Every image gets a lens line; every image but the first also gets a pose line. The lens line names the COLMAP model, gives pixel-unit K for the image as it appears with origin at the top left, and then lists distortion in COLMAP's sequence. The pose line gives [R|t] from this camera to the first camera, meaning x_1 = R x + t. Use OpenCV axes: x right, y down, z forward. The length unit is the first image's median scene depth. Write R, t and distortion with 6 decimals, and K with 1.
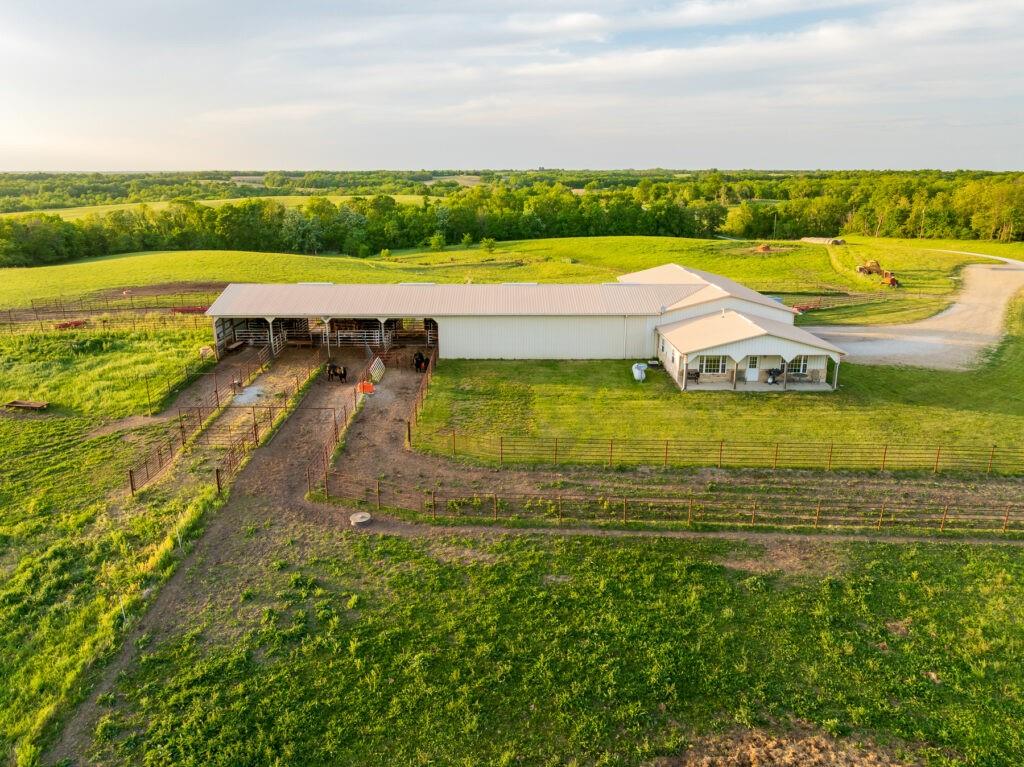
lens RADIAL K [[717.2, 0, 512.0], [0, 717.2, 383.5], [0, 0, 1]] dist [-0.000920, -0.000490]
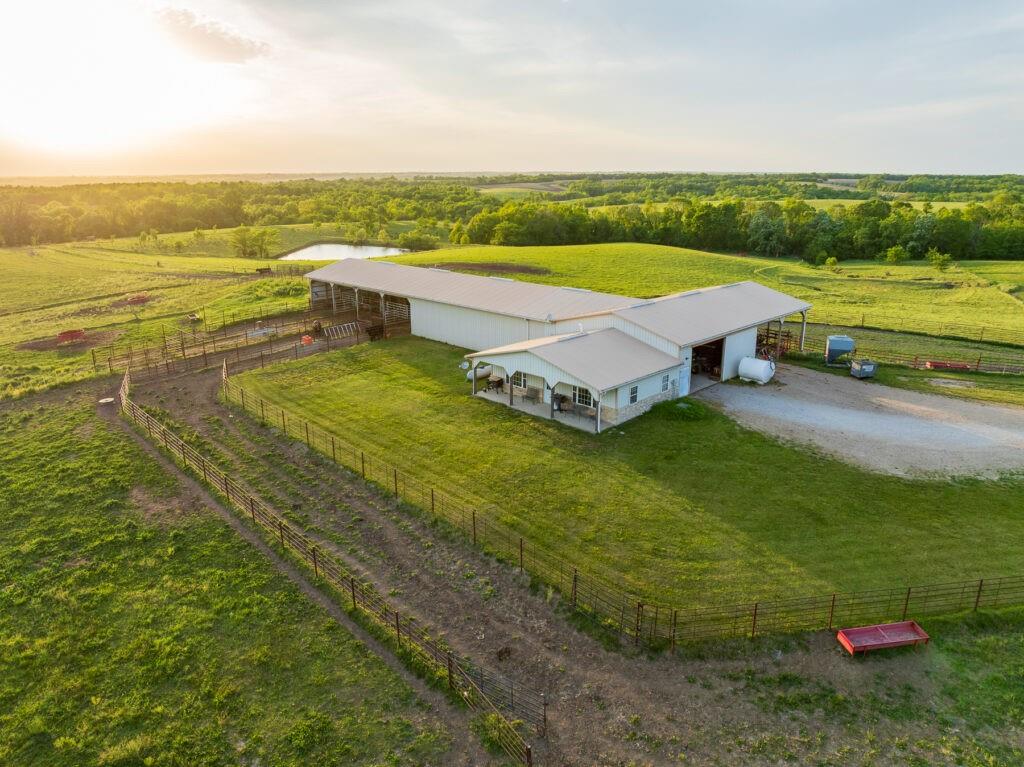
lens RADIAL K [[702.0, 0, 512.0], [0, 702.0, 383.5], [0, 0, 1]] dist [0.001437, 0.000212]
pose [[0.721019, 0.205920, -0.661611, 0.341814], [-0.203605, 0.975632, 0.081769, -0.035888], [0.662327, 0.075750, 0.745376, 0.115688]]
